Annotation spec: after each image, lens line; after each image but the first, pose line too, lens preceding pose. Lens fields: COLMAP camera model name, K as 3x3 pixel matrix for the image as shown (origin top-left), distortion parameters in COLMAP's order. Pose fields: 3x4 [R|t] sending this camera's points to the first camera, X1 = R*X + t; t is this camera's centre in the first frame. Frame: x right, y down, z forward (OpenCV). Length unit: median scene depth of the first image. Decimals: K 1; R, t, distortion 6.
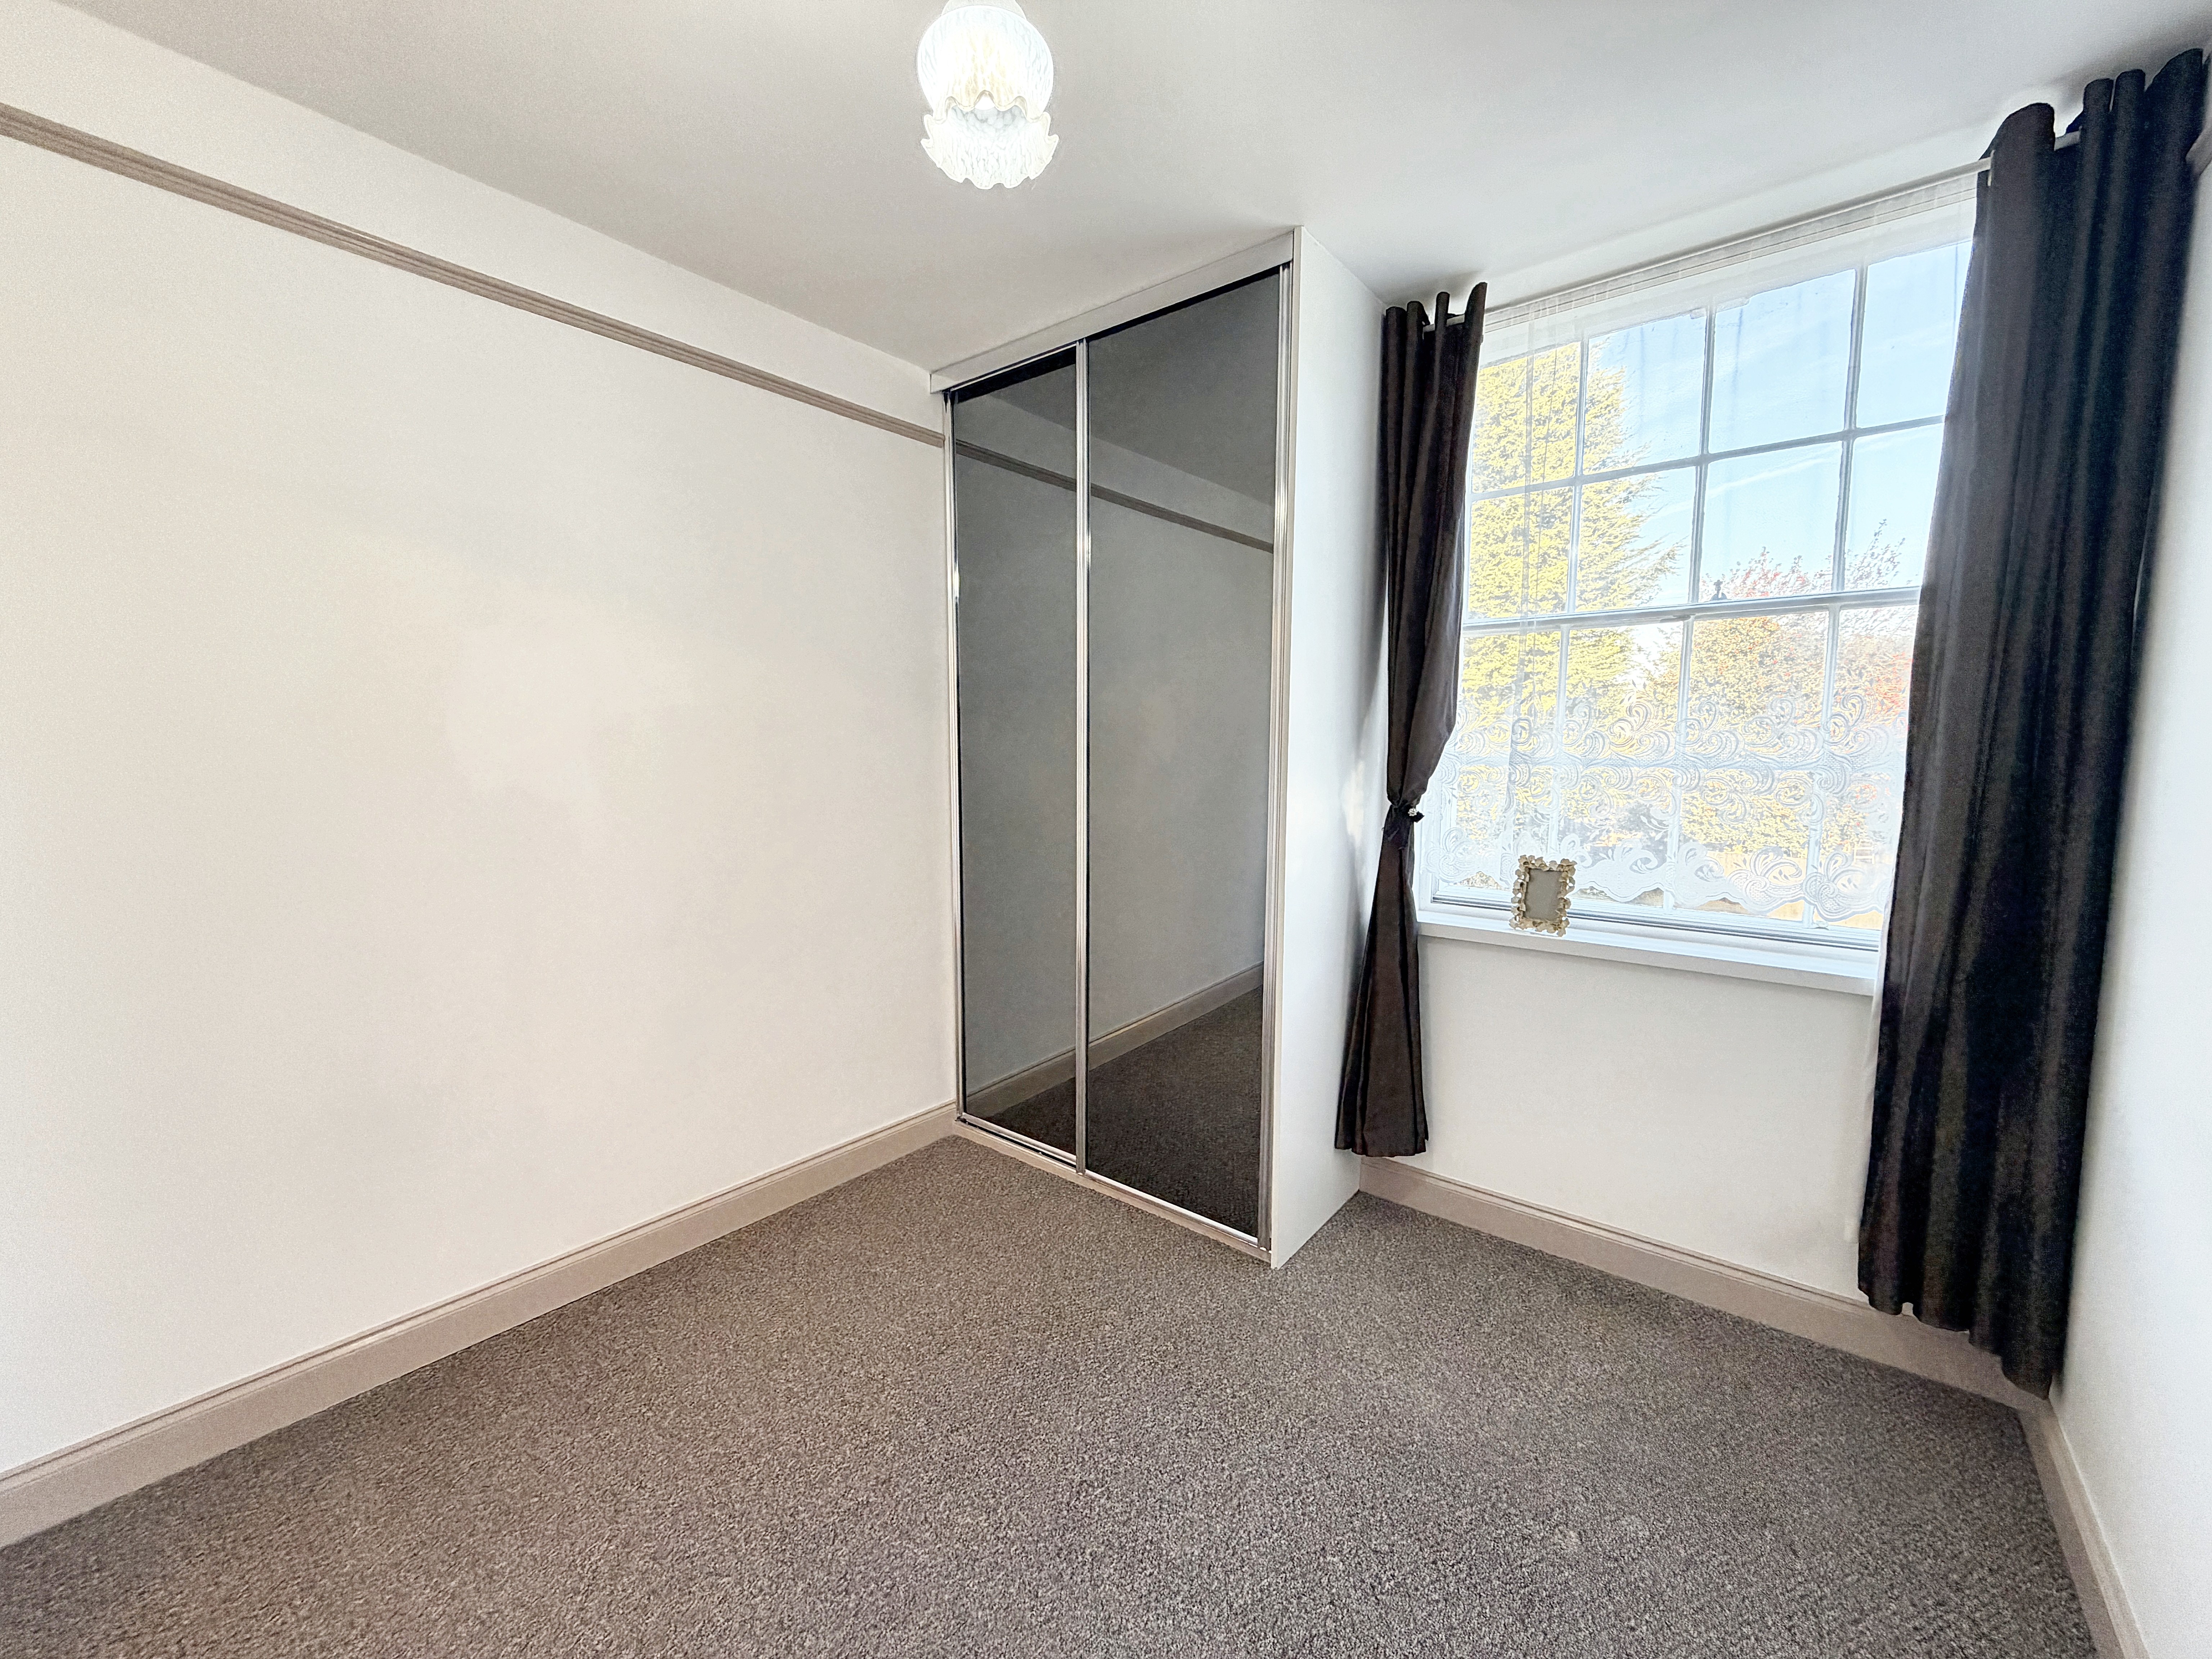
lens RADIAL K [[876.5, 0, 1094.5], [0, 876.5, 826.8], [0, 0, 1]] dist [-0.002628, 0.000303]
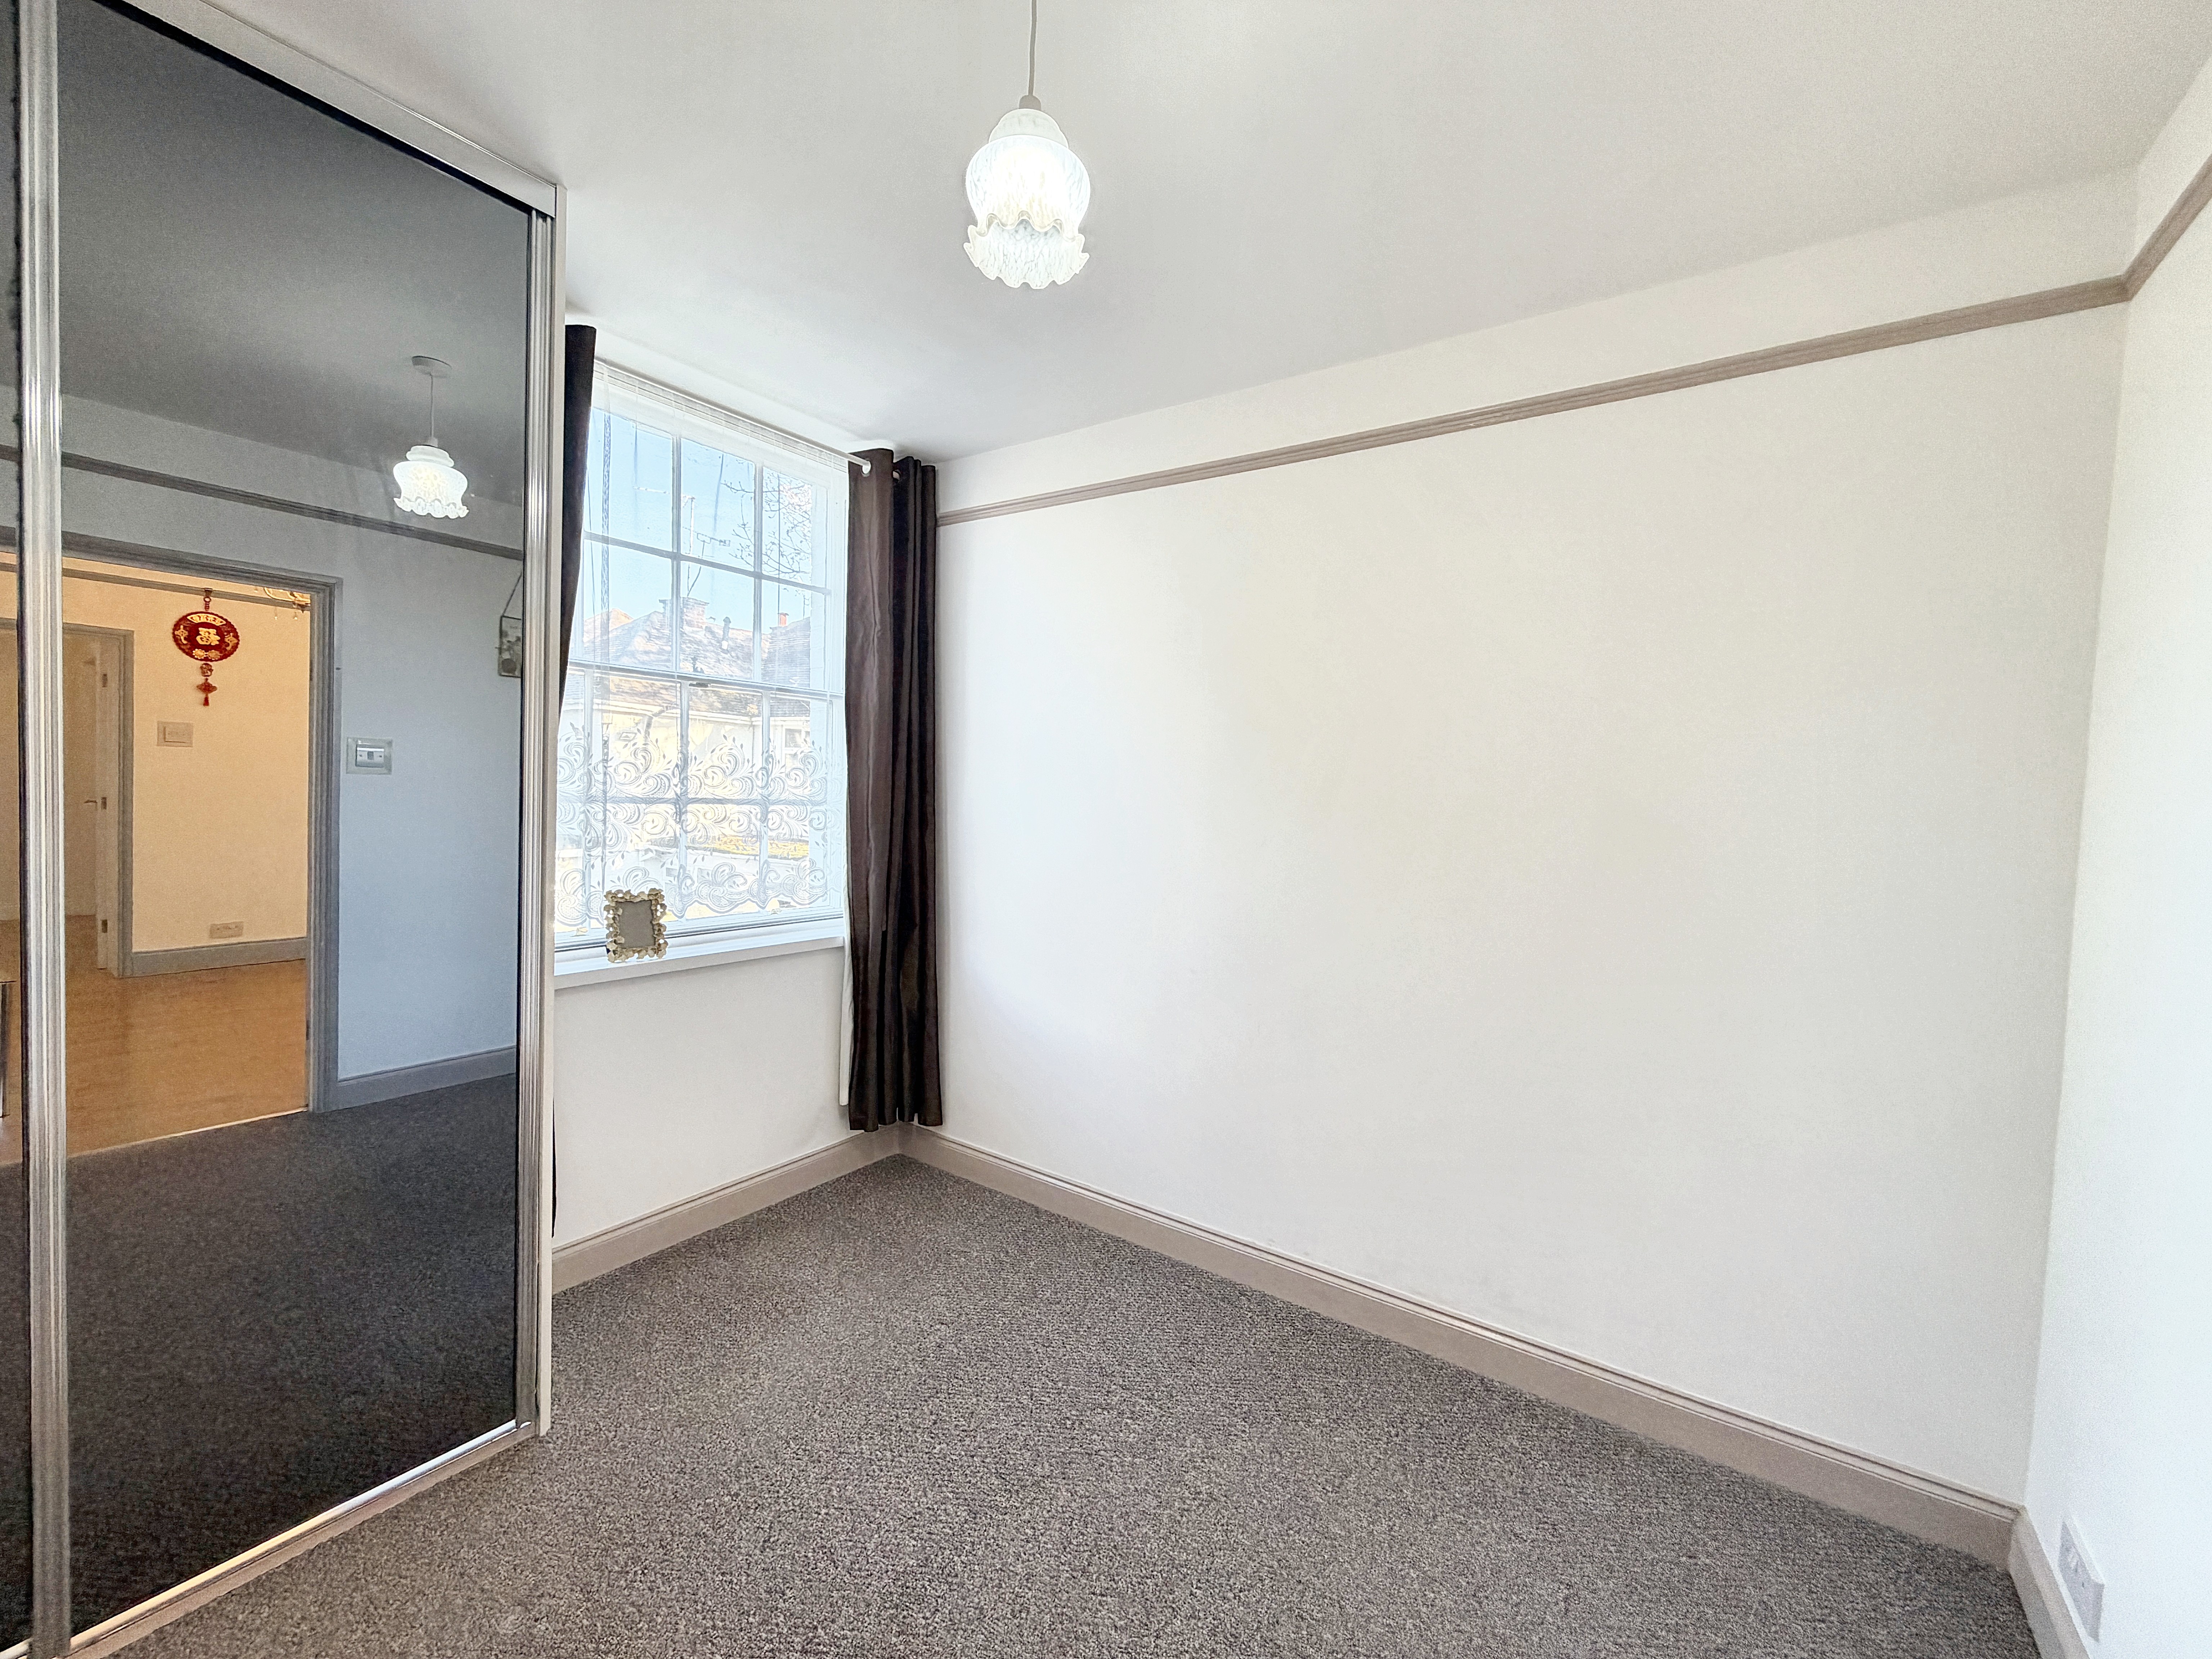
lens RADIAL K [[876.5, 0, 1109.6], [0, 876.5, 824.6], [0, 0, 1]] dist [-0.002628, 0.000303]
pose [[-0.063899, -0.038838, 0.997200, -0.655976], [0.065258, 0.996941, 0.043010, -0.058102], [-0.995820, 0.067824, -0.061169, 0.534407]]
